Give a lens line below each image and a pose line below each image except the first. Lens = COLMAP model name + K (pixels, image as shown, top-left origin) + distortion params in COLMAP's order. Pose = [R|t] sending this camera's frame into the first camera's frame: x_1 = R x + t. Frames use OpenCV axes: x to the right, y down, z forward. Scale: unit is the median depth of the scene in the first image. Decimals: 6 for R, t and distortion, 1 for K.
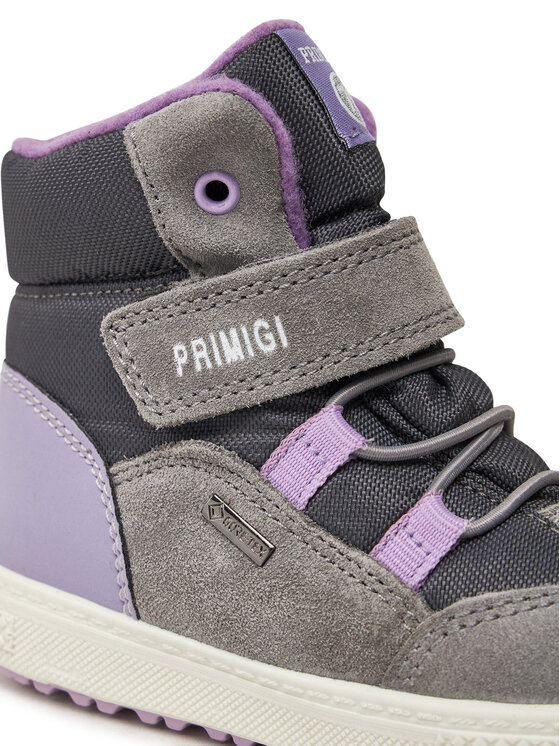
lens RADIAL K [[2349.8, 0, 278.6], [0, 2349.8, 374.3], [0, 0, 1]] dist [-0.302383, 0.000000]
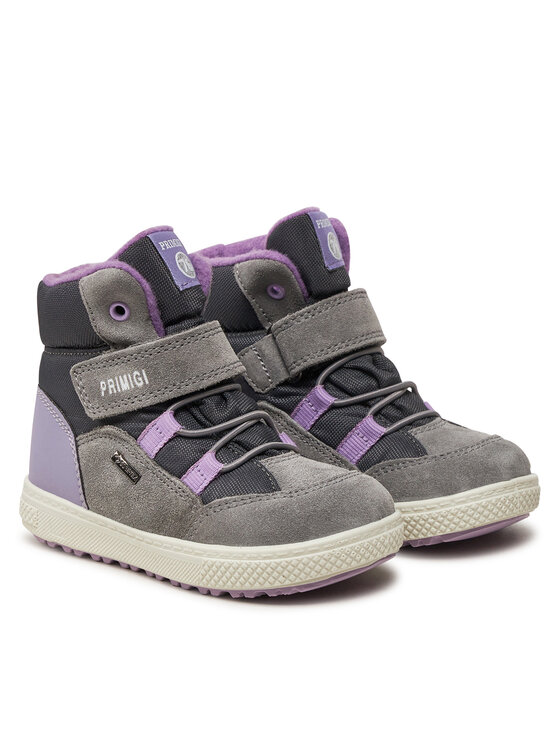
lens RADIAL K [[3431.3, 0, 282.2], [0, 3431.3, 371.9], [0, 0, 1]] dist [0.065378, 0.000000]
pose [[0.985499, 0.010770, -0.169338, 0.662010], [-0.006180, 0.999600, 0.027607, -0.110788], [0.169568, -0.026160, 0.985171, -2.105873]]
